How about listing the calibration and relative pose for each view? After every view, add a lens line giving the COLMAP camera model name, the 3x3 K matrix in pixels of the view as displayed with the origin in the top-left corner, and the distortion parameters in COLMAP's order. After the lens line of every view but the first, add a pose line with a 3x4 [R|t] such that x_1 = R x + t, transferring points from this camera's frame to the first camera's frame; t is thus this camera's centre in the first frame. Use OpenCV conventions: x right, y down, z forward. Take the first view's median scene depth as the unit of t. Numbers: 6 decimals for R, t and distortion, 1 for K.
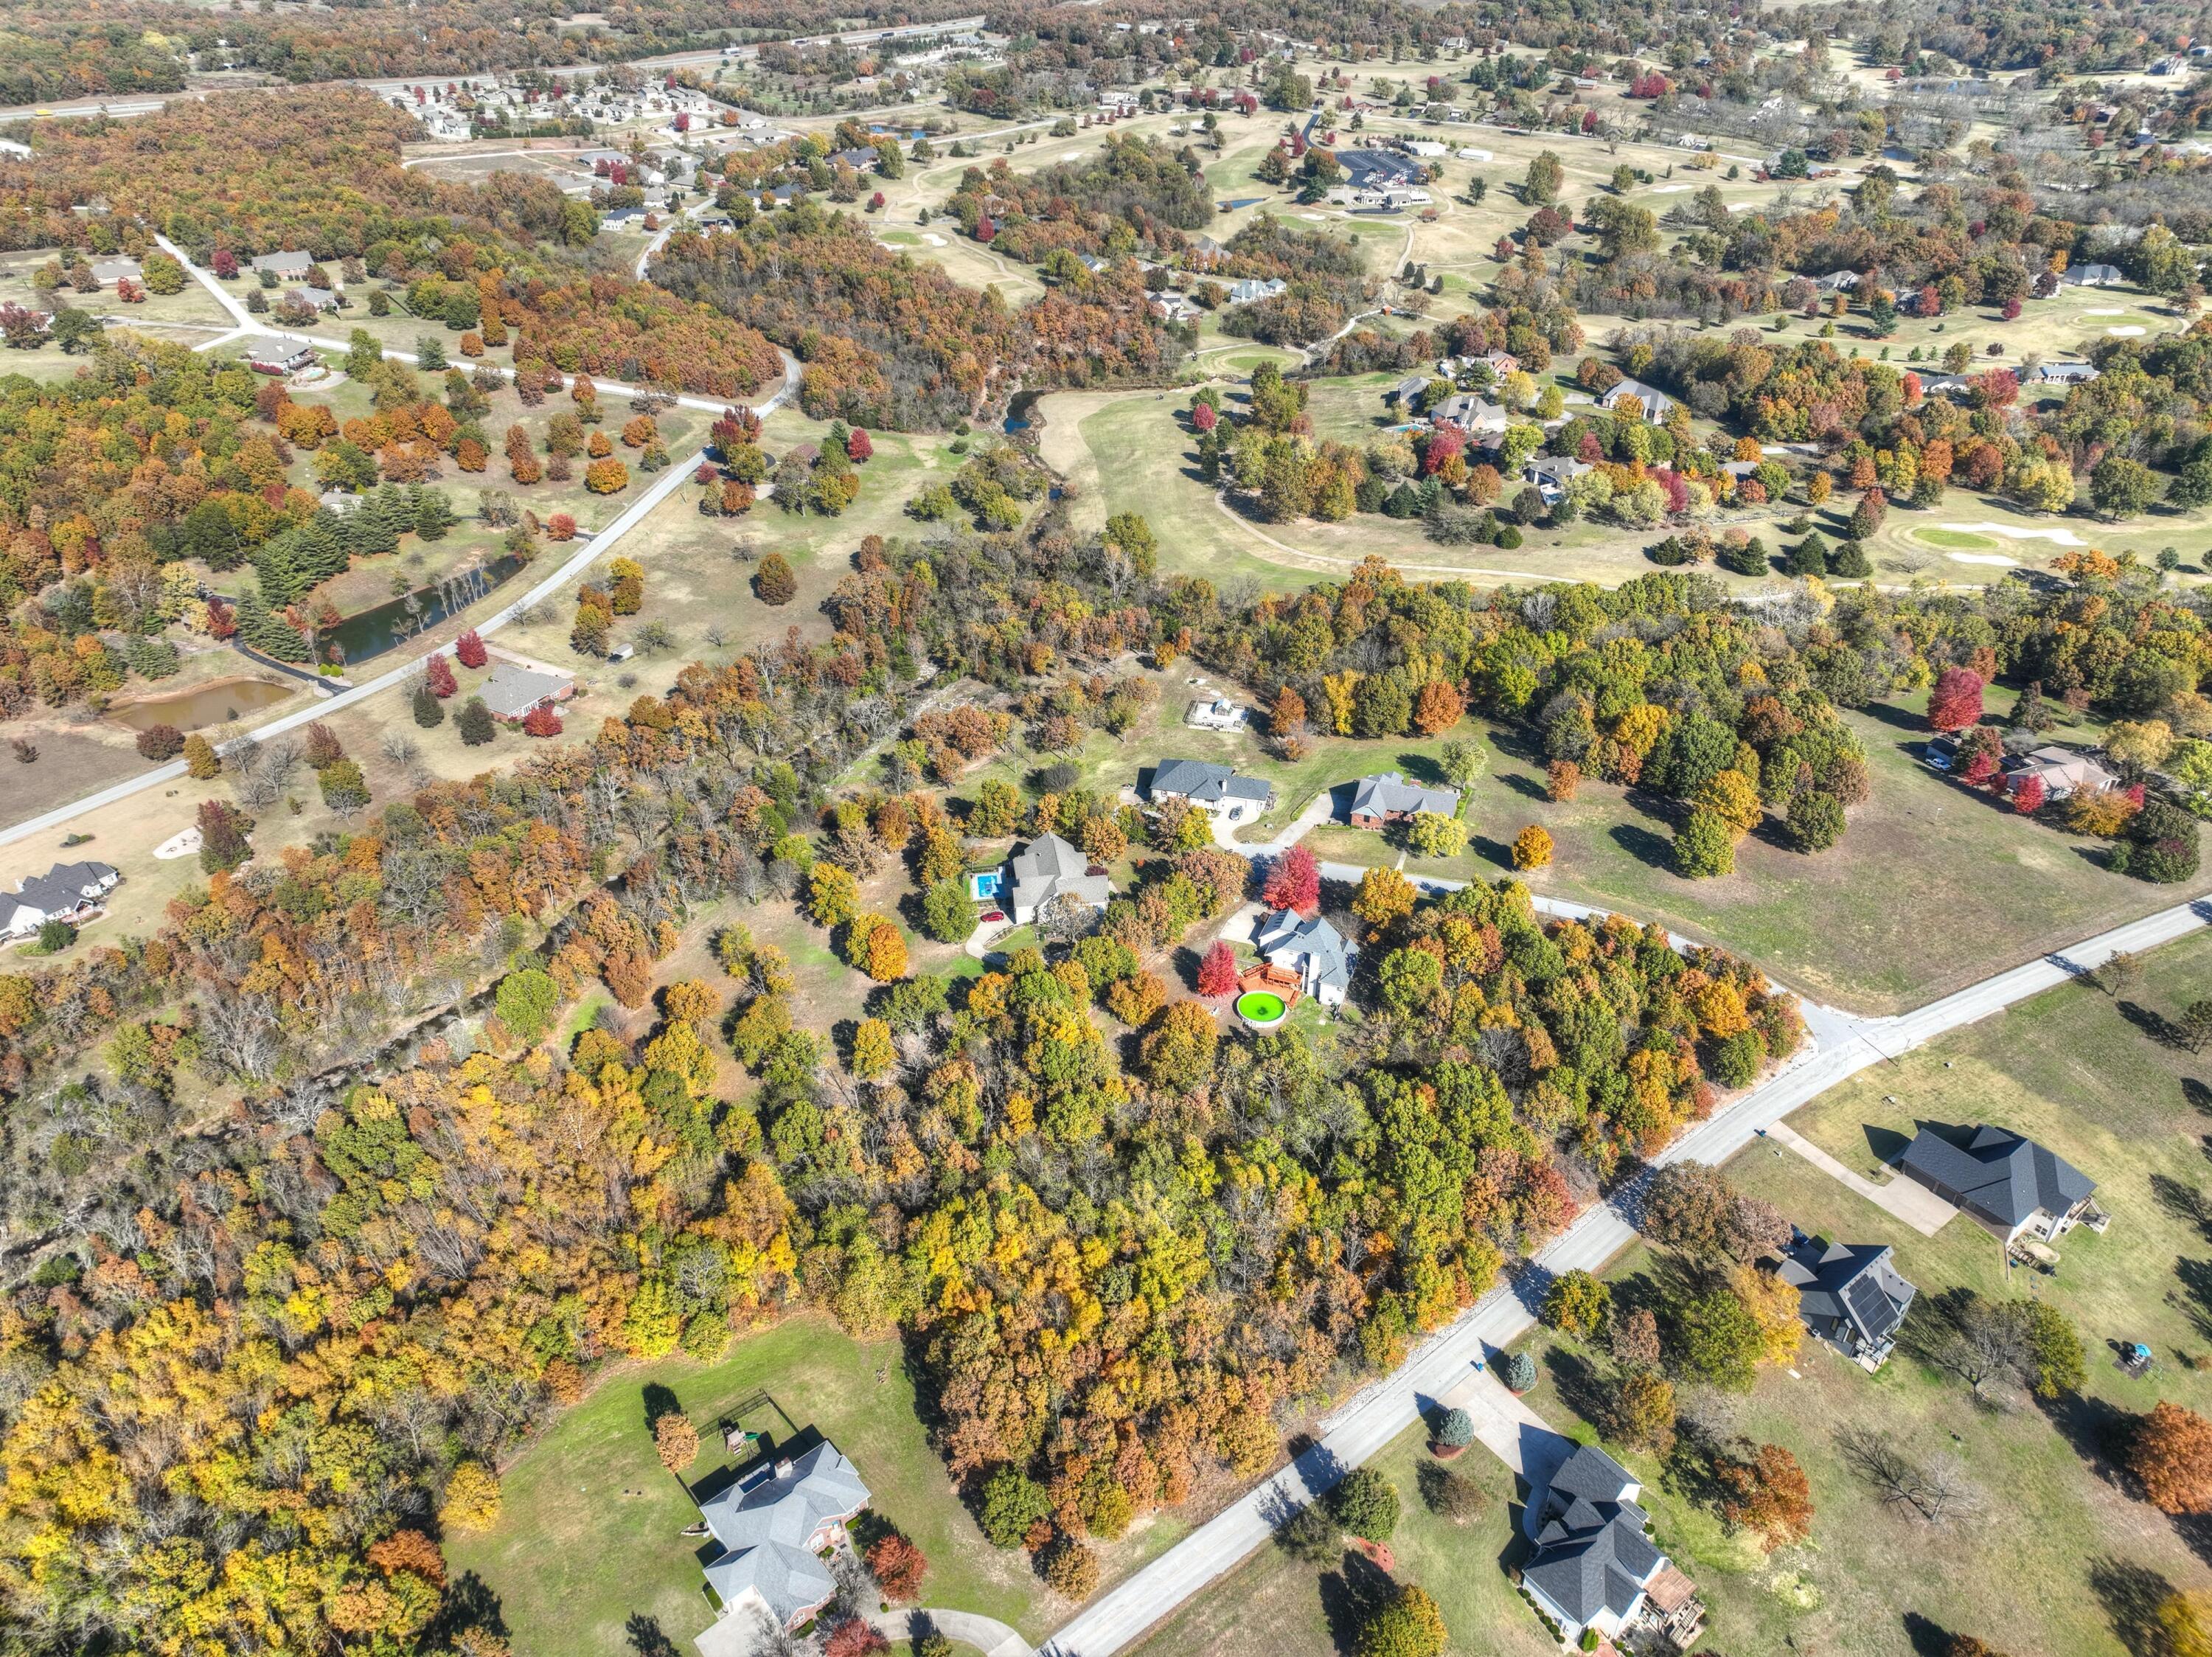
lens RADIAL K [[1554.0, 0, 1111.6], [0, 1554.0, 825.8], [0, 0, 1]] dist [0.001604, 0.012758]
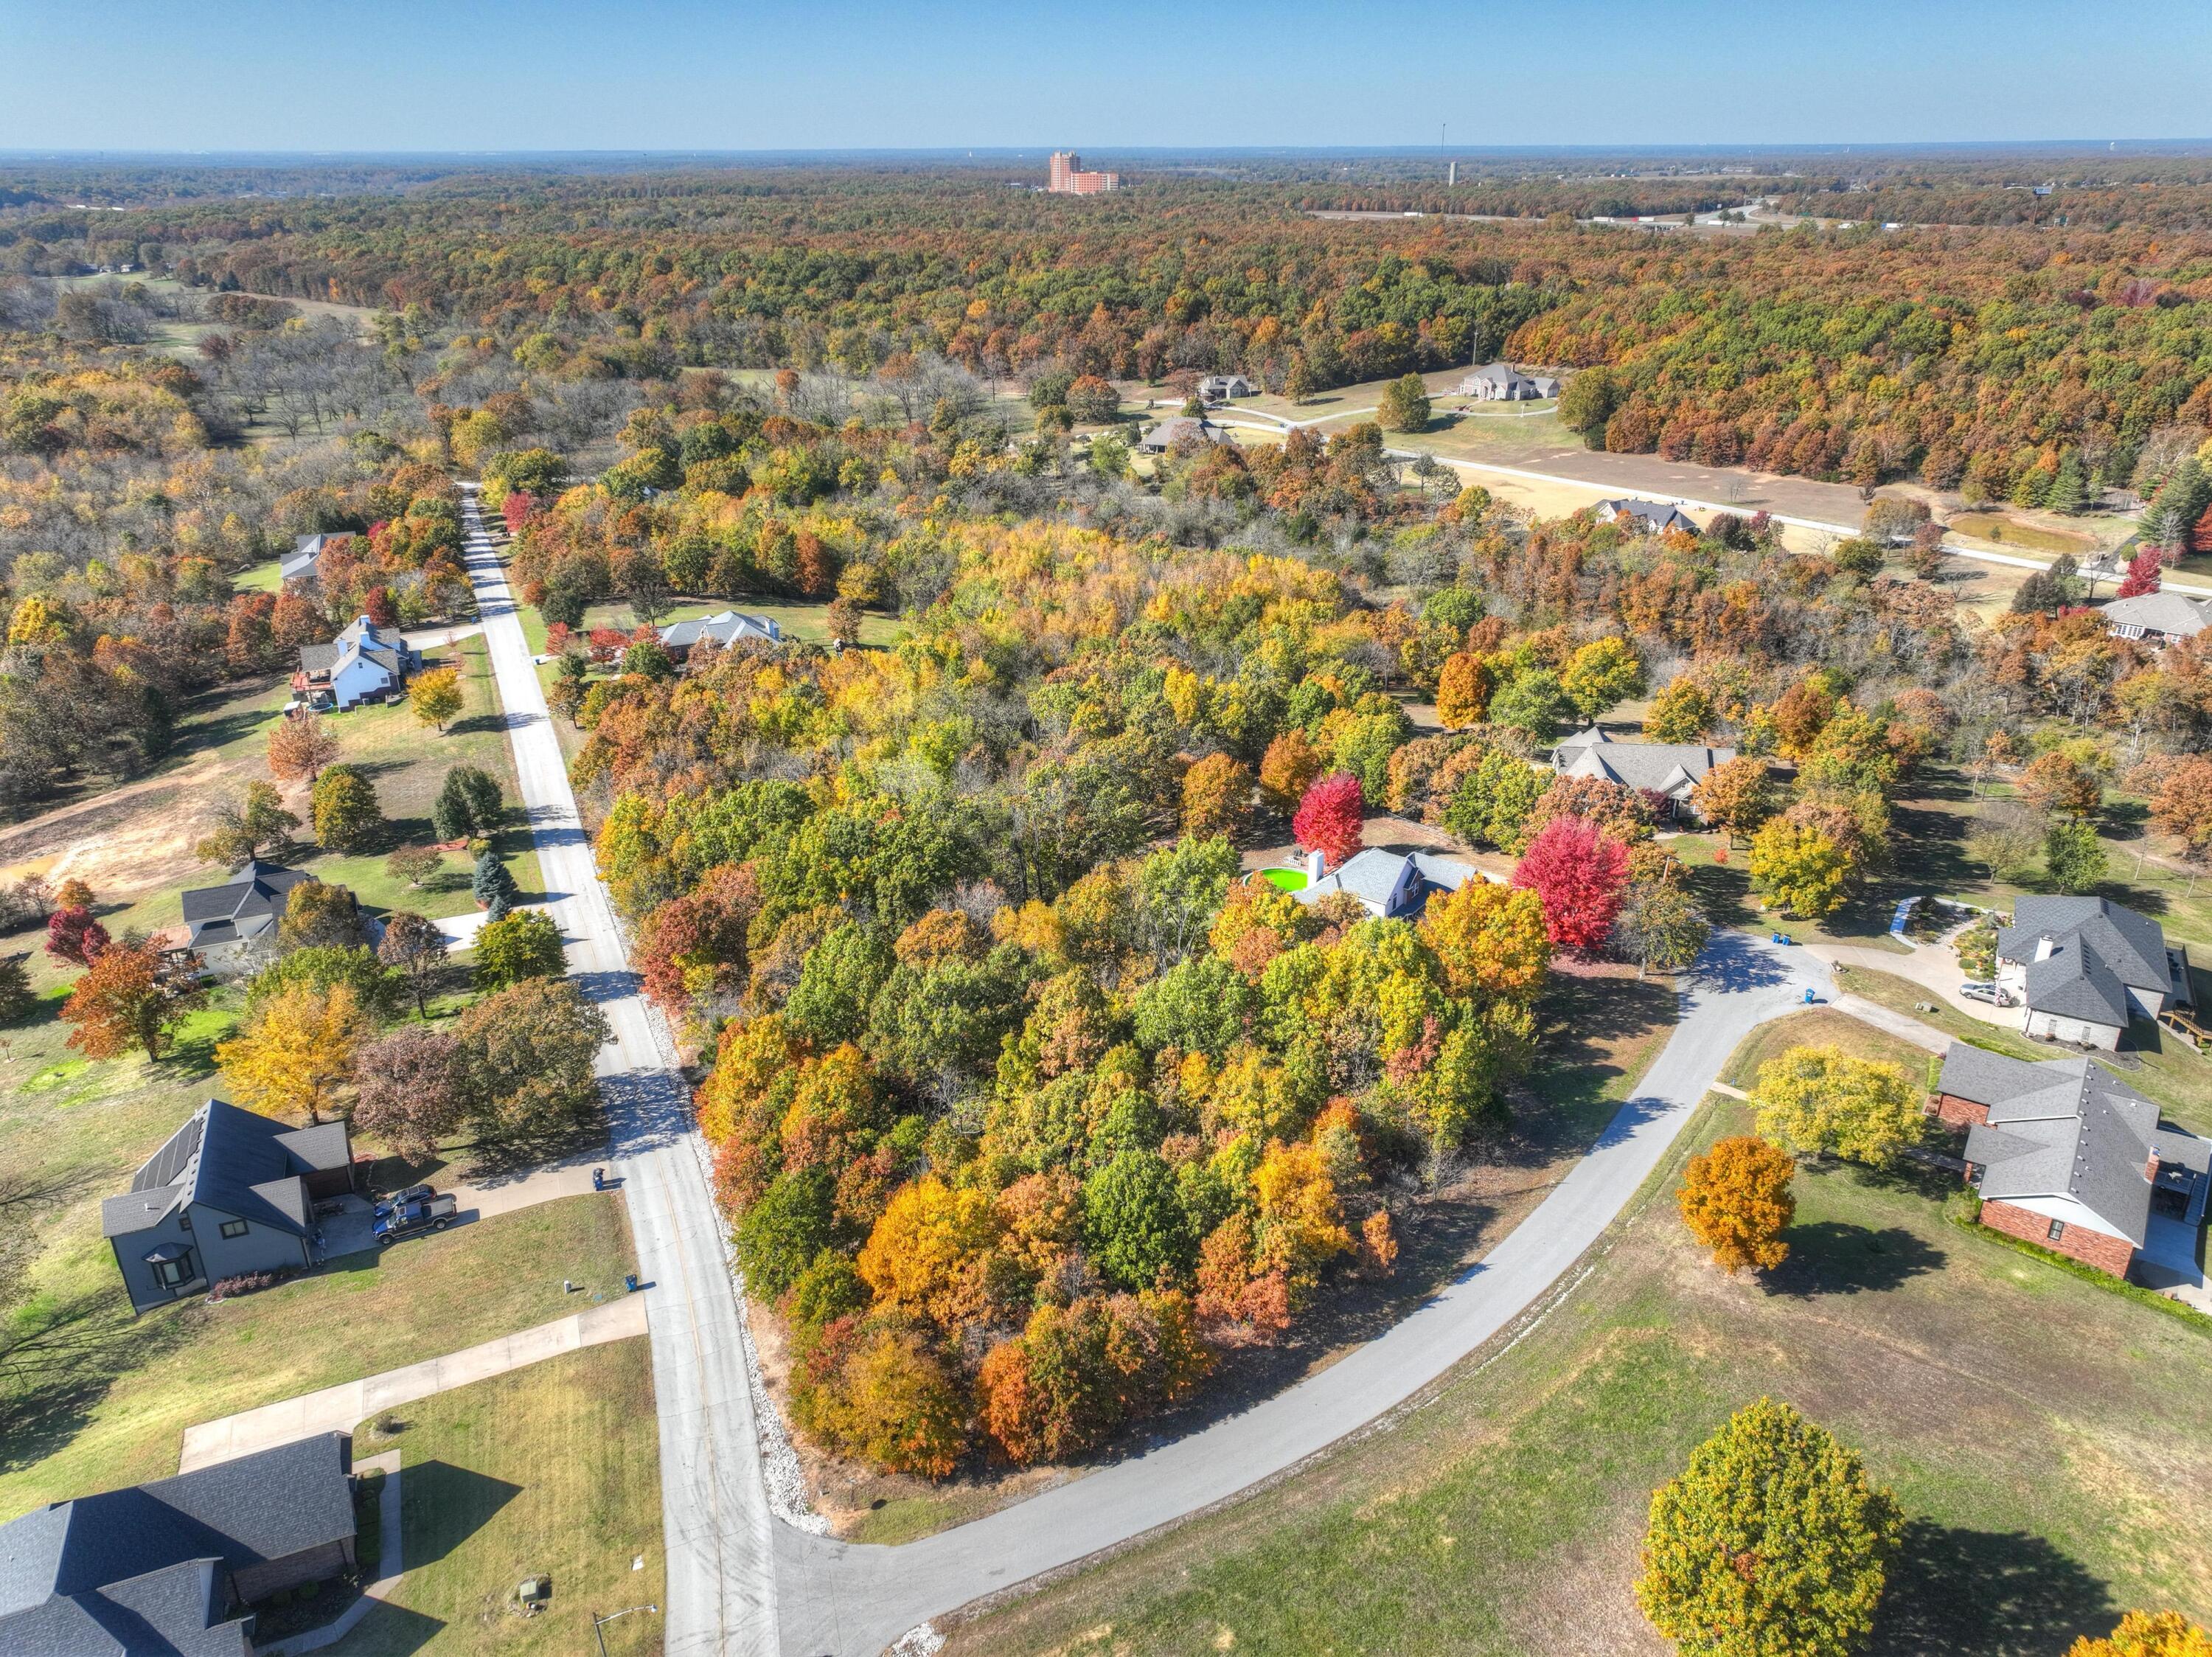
lens RADIAL K [[1554.0, 0, 1111.6], [0, 1554.0, 825.8], [0, 0, 1]] dist [0.001604, 0.012758]
pose [[-0.258248, 0.379531, -0.888405, 0.628687], [-0.531507, 0.712097, 0.458714, -0.144747], [0.806727, 0.590656, 0.017826, 0.890966]]
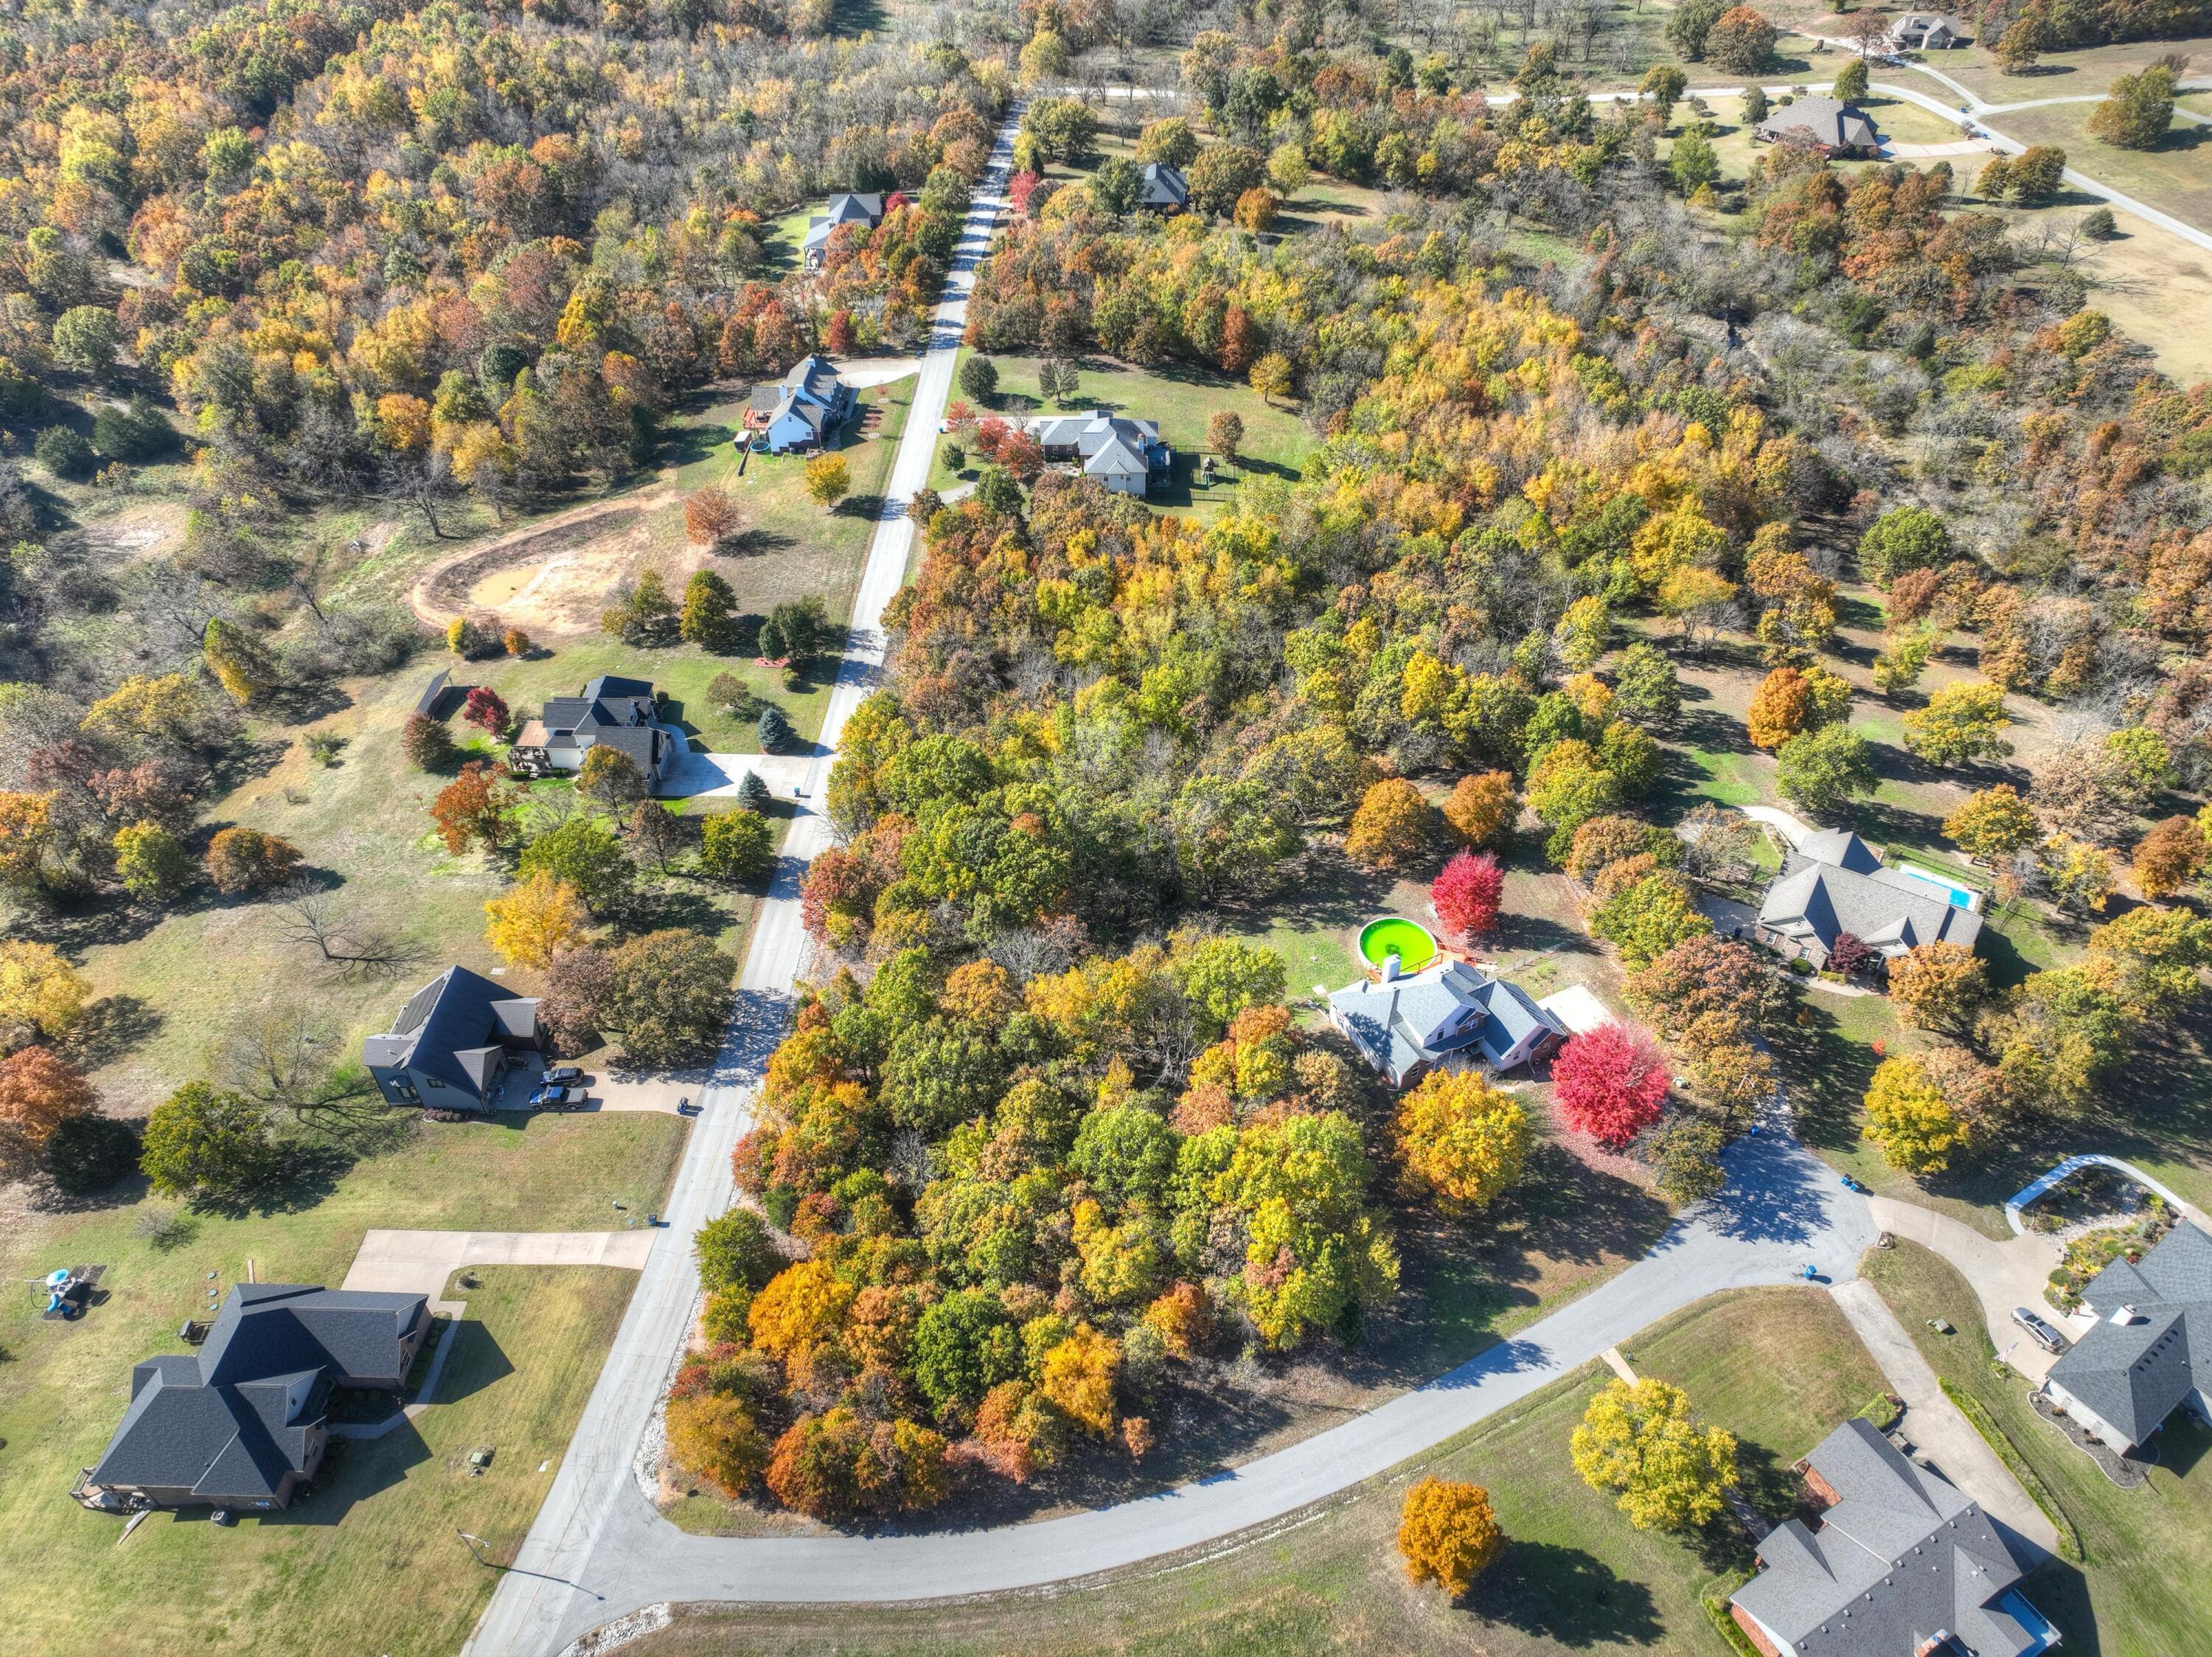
lens RADIAL K [[1554.0, 0, 1111.6], [0, 1554.0, 825.8], [0, 0, 1]] dist [0.001604, 0.012758]
pose [[-0.653392, 0.501549, -0.567034, 0.491896], [-0.415627, 0.388374, 0.822448, -0.369680], [0.632719, 0.773055, -0.045304, 0.887795]]
